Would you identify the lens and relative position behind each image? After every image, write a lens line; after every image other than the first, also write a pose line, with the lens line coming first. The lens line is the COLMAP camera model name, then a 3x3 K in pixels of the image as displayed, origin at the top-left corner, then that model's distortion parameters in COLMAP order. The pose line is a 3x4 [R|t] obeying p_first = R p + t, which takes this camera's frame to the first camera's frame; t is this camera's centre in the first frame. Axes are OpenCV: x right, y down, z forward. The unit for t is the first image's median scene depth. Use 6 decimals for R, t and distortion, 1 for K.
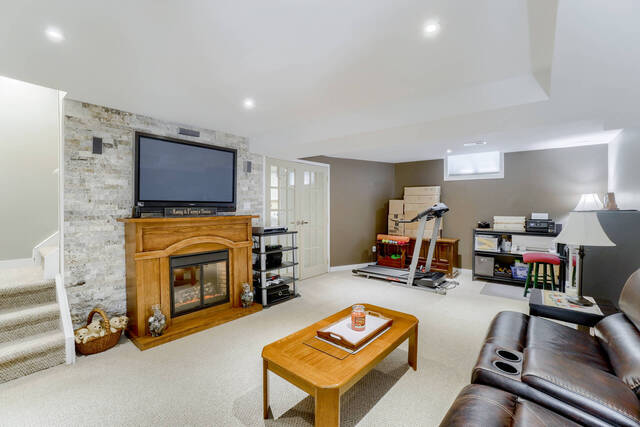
lens RADIAL K [[284.1, 0, 322.5], [0, 284.1, 206.2], [0, 0, 1]] dist [-0.065574, 0.021171]
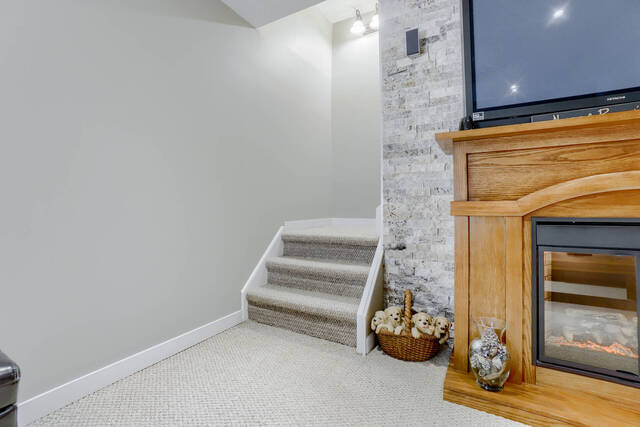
lens RADIAL K [[284.1, 0, 322.5], [0, 284.1, 206.2], [0, 0, 1]] dist [-0.065574, 0.021171]
pose [[0.166083, -0.011632, -0.986043, -0.202011], [0.001338, 0.999932, -0.011570, 0.180995], [0.986111, 0.000602, 0.166088, 0.663914]]
